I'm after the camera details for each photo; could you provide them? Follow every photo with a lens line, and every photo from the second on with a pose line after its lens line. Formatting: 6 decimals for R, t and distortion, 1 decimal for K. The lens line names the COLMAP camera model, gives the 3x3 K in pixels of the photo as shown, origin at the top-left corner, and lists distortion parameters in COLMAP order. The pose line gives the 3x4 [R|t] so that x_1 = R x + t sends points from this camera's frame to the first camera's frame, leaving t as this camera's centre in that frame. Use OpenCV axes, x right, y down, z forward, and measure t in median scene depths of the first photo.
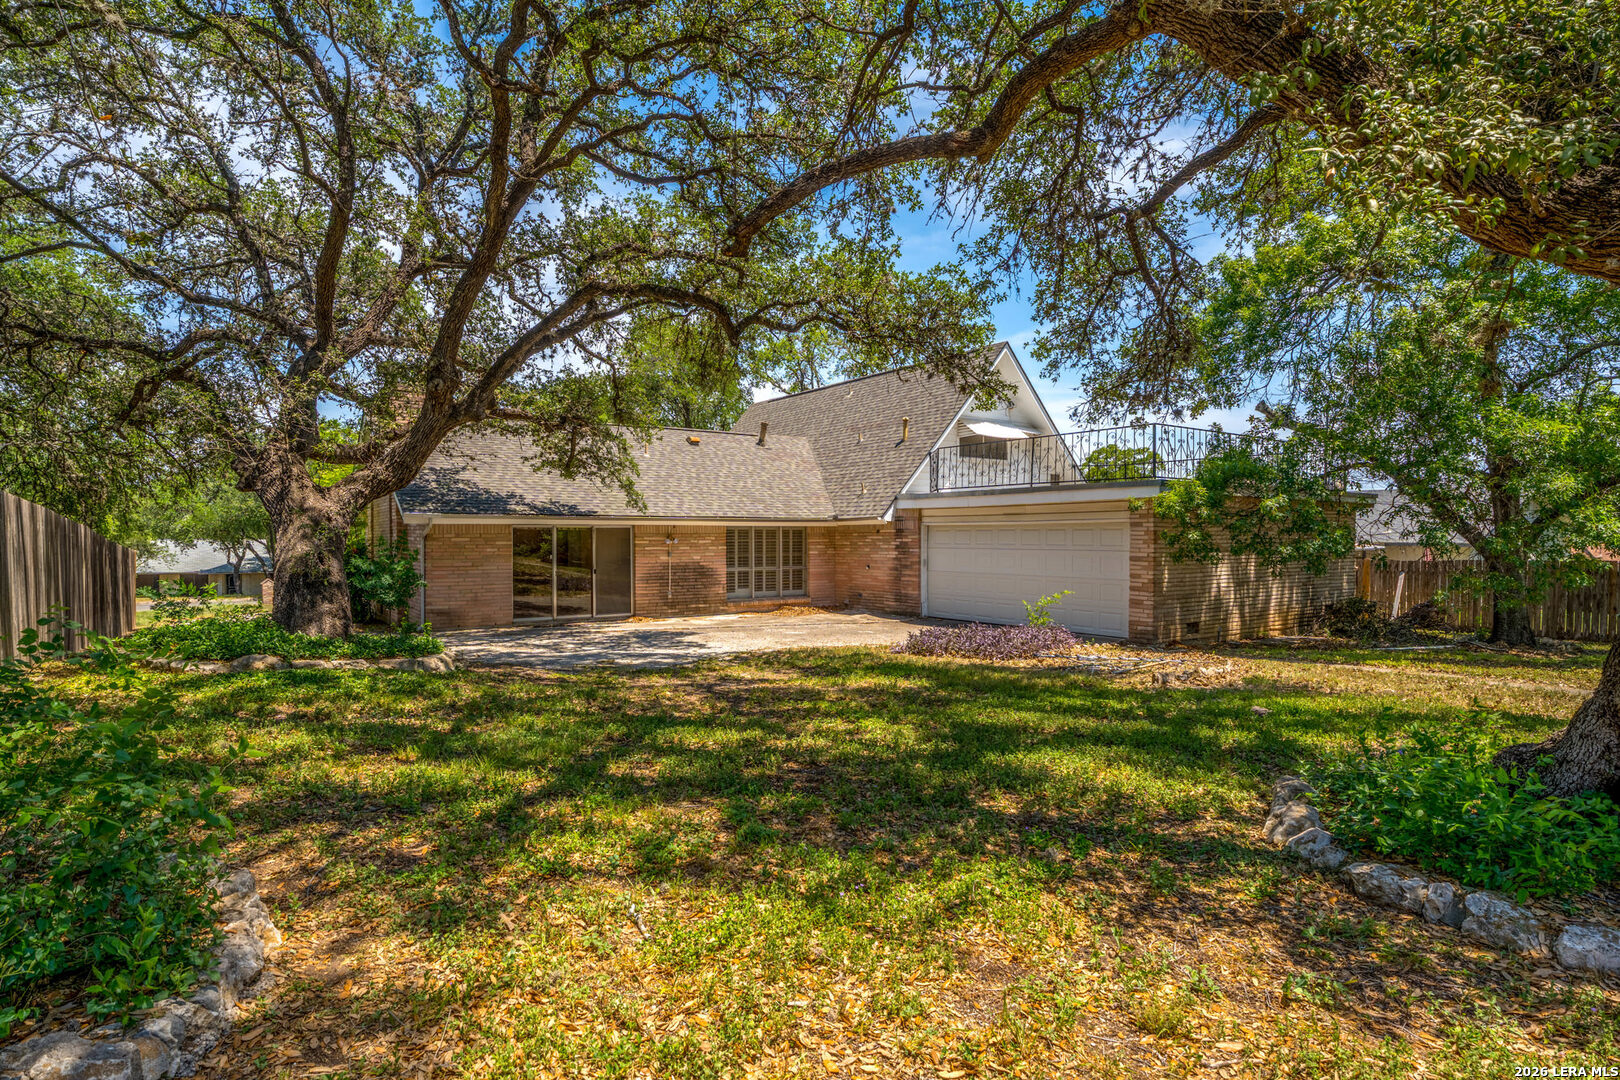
lens RADIAL K [[807.8, 0, 772.4], [0, 807.8, 546.2], [0, 0, 1]] dist [0.010013, -0.000630]
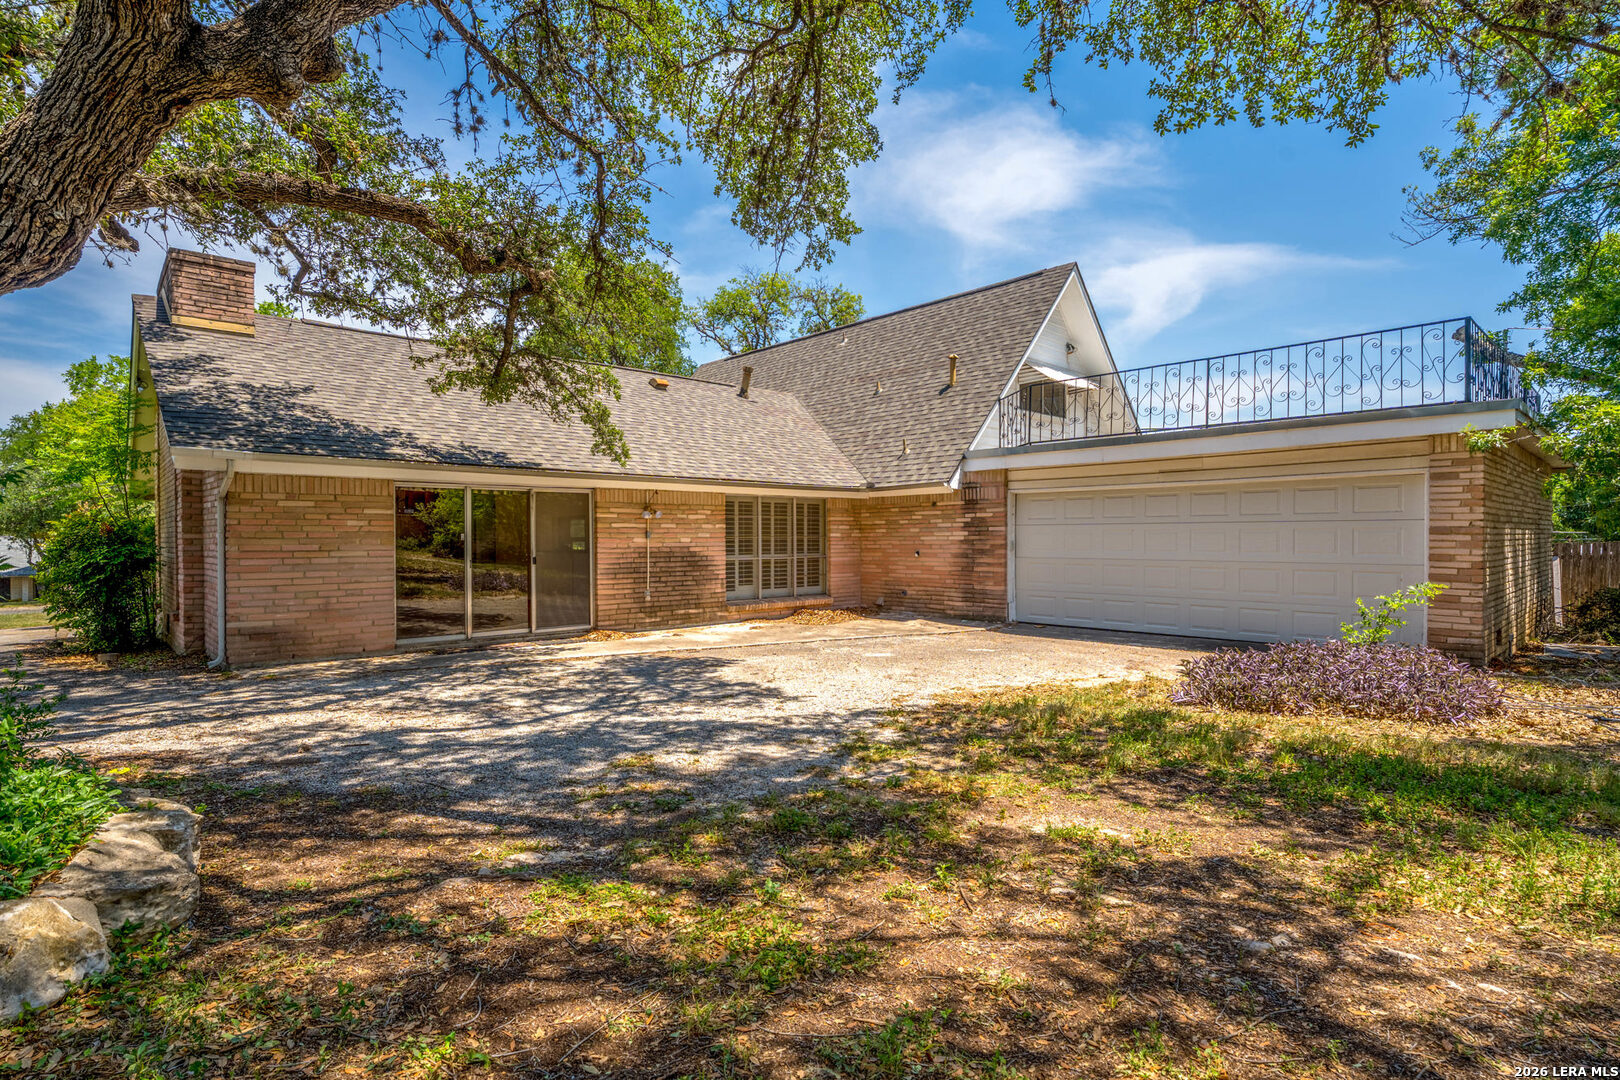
lens RADIAL K [[807.8, 0, 805.6], [0, 807.8, 544.6], [0, 0, 1]] dist [0.010013, -0.000630]
pose [[0.987685, -0.003434, 0.156416, -0.106667], [0.003131, 0.999993, 0.002186, 0.017470], [-0.156423, -0.001669, 0.987689, 0.334595]]
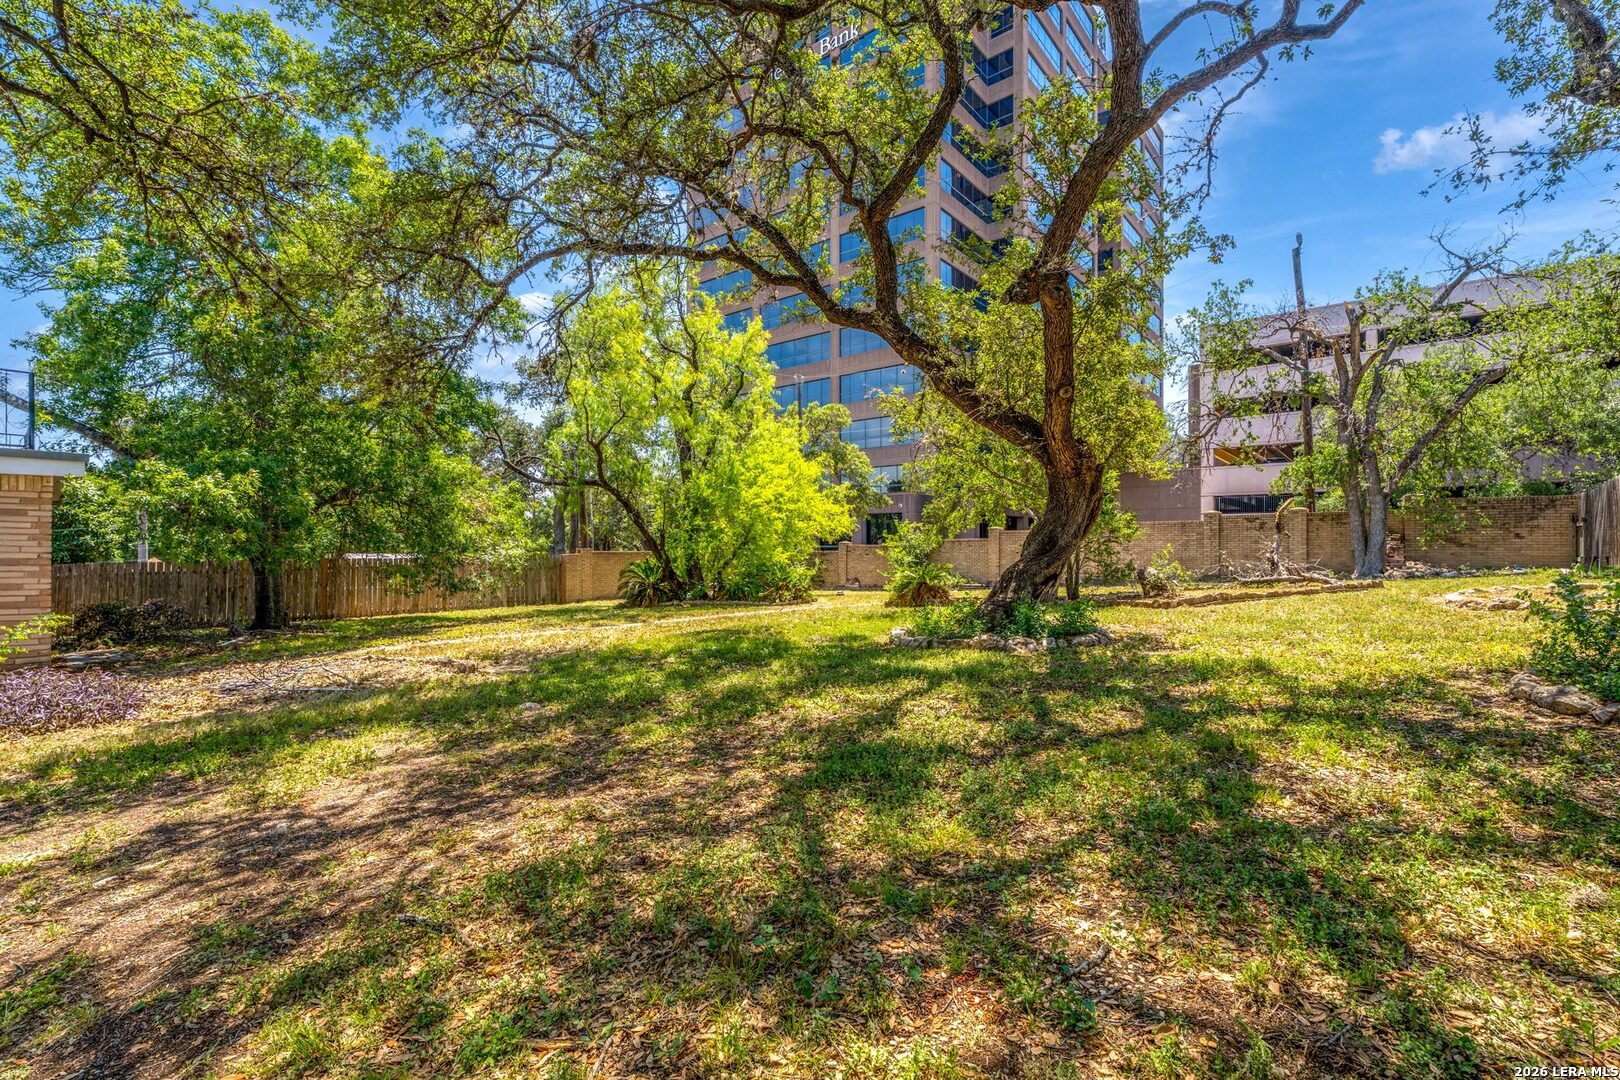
lens RADIAL K [[742.2, 0, 810.7], [0, 742.2, 544.8], [0, 0, 1]] dist [-0.017528, 0.000044]
pose [[-0.228340, 0.004083, 0.973573, -0.252907], [0.009679, 0.999951, -0.001924, 0.004467], [-0.973533, 0.008984, -0.228368, 0.355436]]
